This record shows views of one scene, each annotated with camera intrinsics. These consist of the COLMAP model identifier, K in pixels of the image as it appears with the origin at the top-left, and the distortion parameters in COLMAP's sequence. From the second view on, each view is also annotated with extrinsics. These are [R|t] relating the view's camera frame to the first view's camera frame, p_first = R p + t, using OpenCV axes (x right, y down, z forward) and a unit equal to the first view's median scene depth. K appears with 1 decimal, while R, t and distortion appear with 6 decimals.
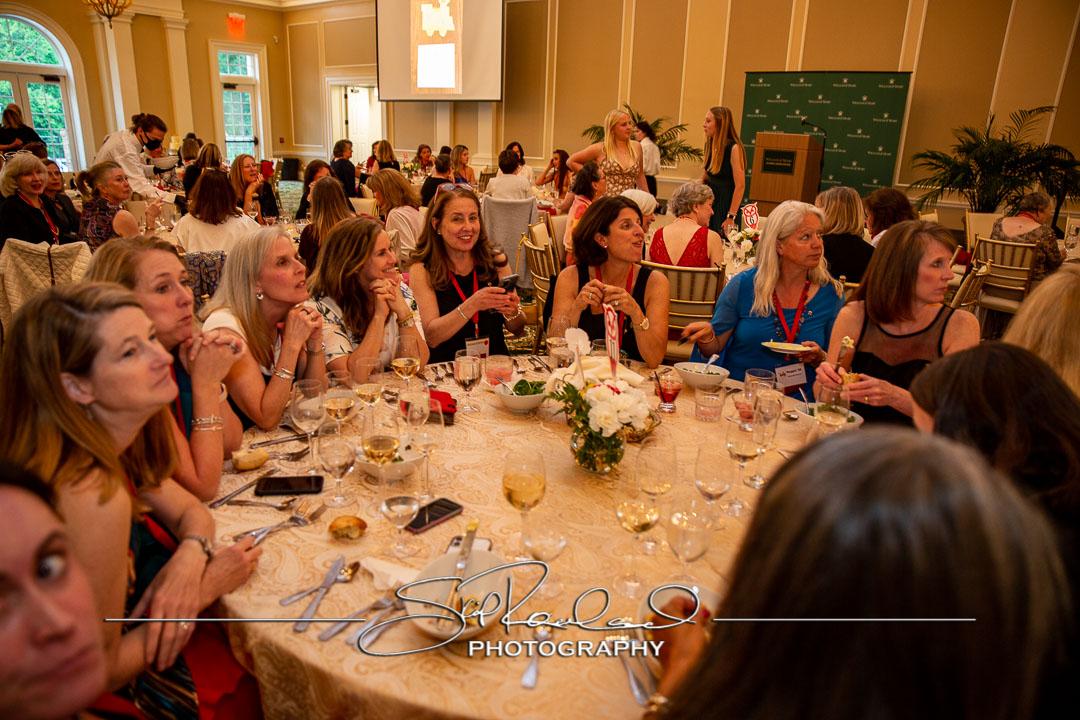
lens RADIAL K [[752.2, 0, 537.2], [0, 752.2, 365.6], [0, 0, 1]] dist [-0.107180, 0.094529]
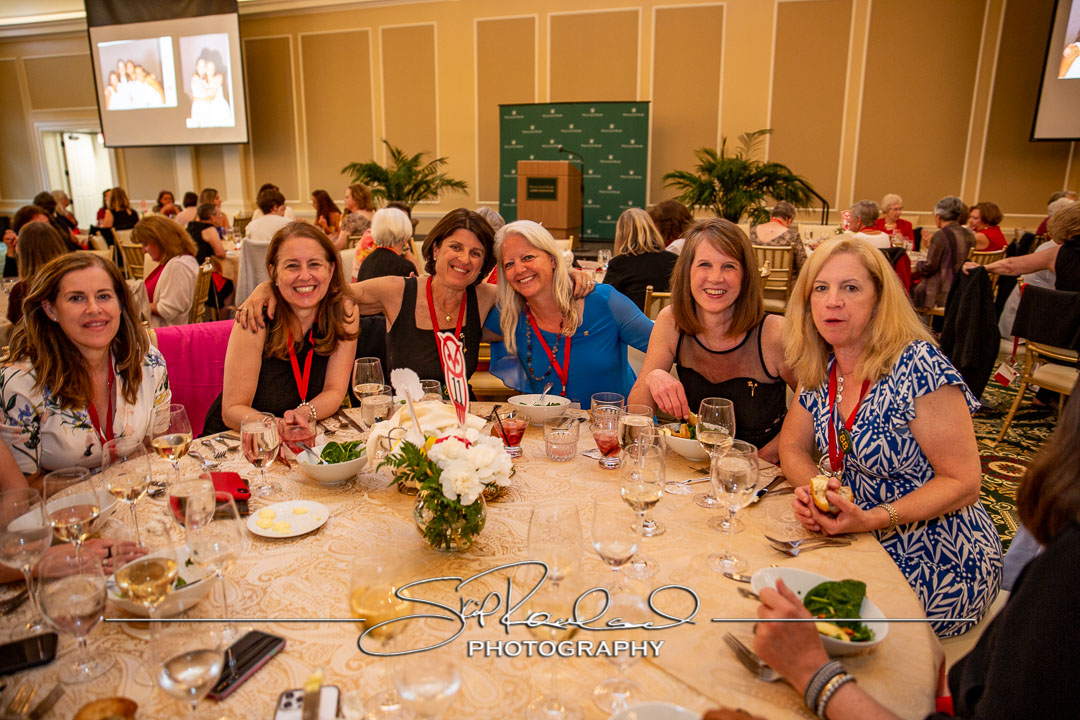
lens RADIAL K [[752.2, 0, 537.2], [0, 752.2, 365.6], [0, 0, 1]] dist [-0.107180, 0.094529]
pose [[0.950015, -0.110945, 0.291825, -0.032398], [0.125885, 0.991500, -0.032865, -0.007835], [-0.285698, 0.067958, 0.955907, 0.175077]]
